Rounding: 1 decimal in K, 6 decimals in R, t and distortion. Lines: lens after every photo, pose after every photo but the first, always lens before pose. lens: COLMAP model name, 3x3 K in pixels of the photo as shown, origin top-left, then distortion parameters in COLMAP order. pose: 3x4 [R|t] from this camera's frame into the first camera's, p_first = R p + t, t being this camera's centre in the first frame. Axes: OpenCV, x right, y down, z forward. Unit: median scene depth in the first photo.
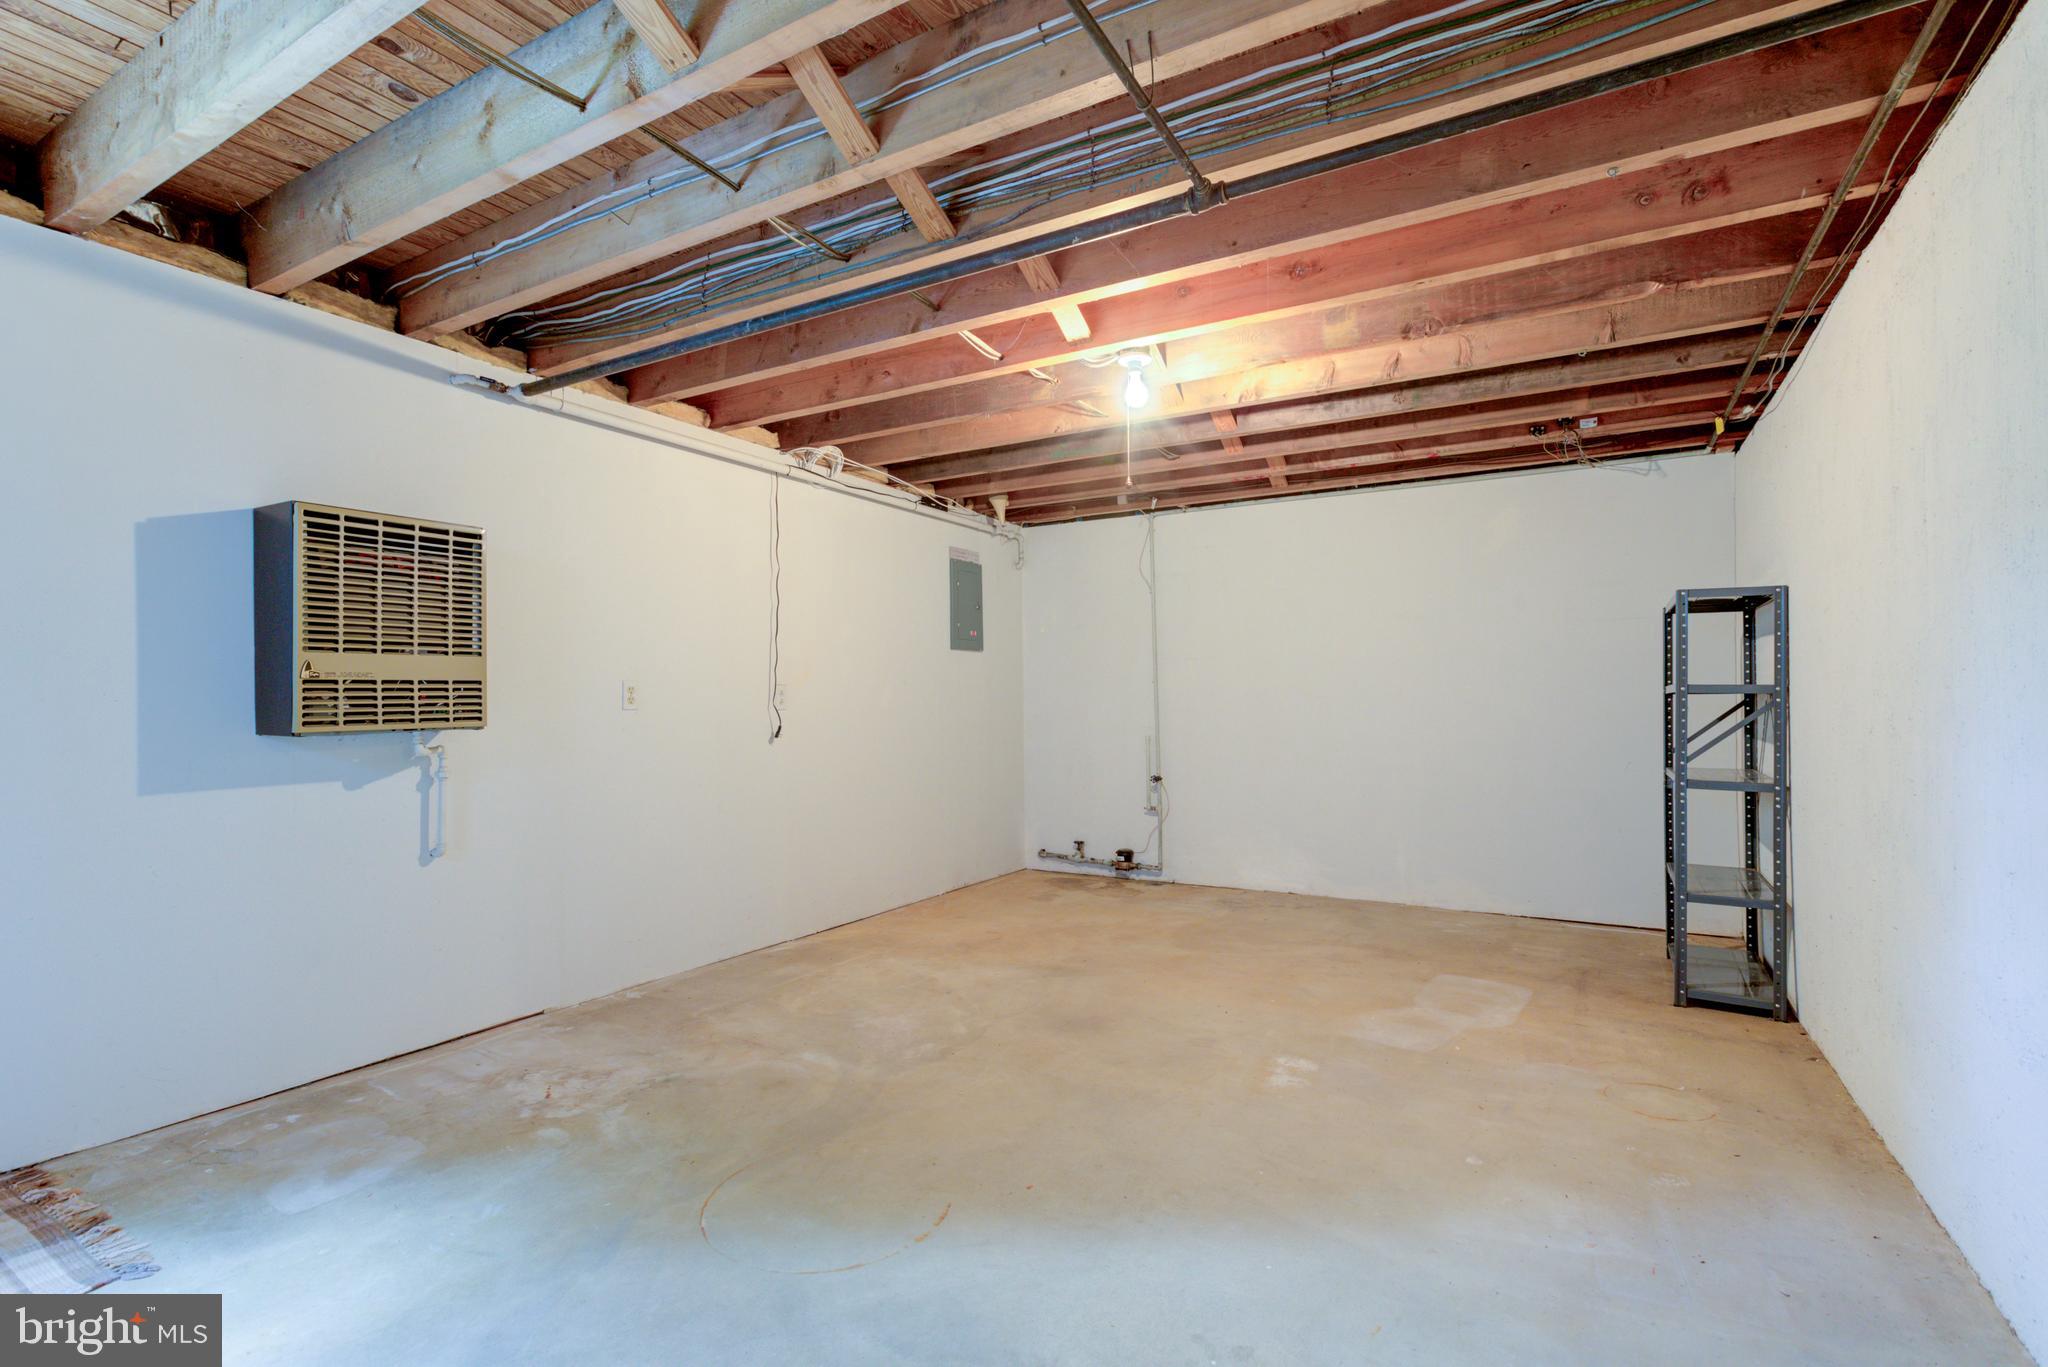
lens RADIAL K [[929.7, 0, 1024.0], [0, 929.7, 683.5], [0, 0, 1]] dist [-0.018142, 0.007505]
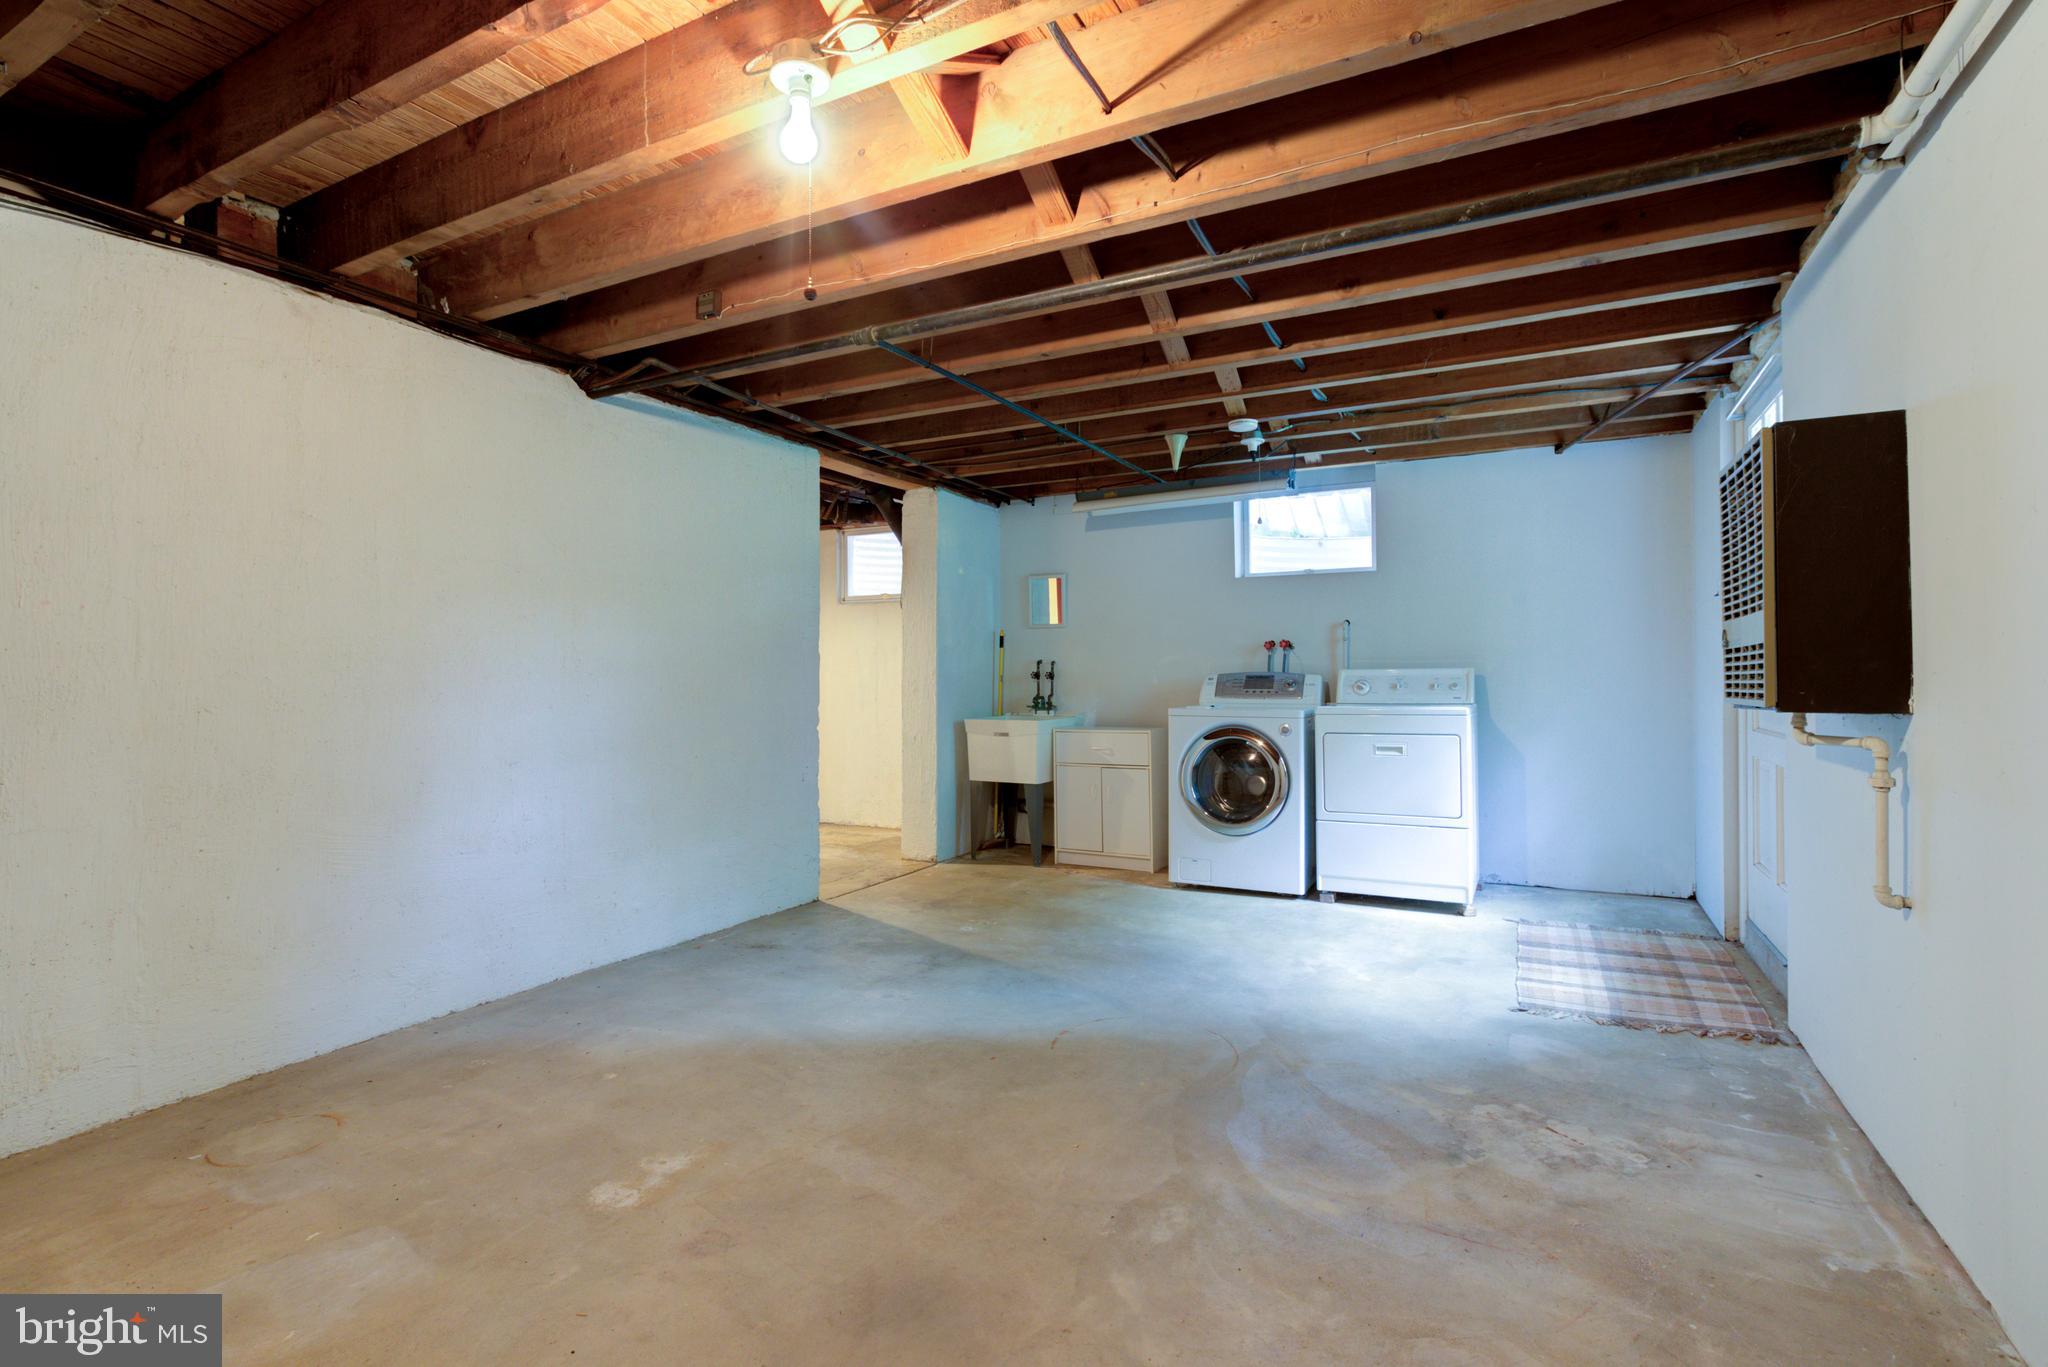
lens RADIAL K [[929.7, 0, 1024.0], [0, 929.7, 683.5], [0, 0, 1]] dist [-0.018142, 0.007505]
pose [[-0.998966, 0.007260, -0.044874, 0.013146], [0.007633, 0.999938, -0.008144, 0.030993], [0.044812, -0.008478, -0.998959, 1.783616]]
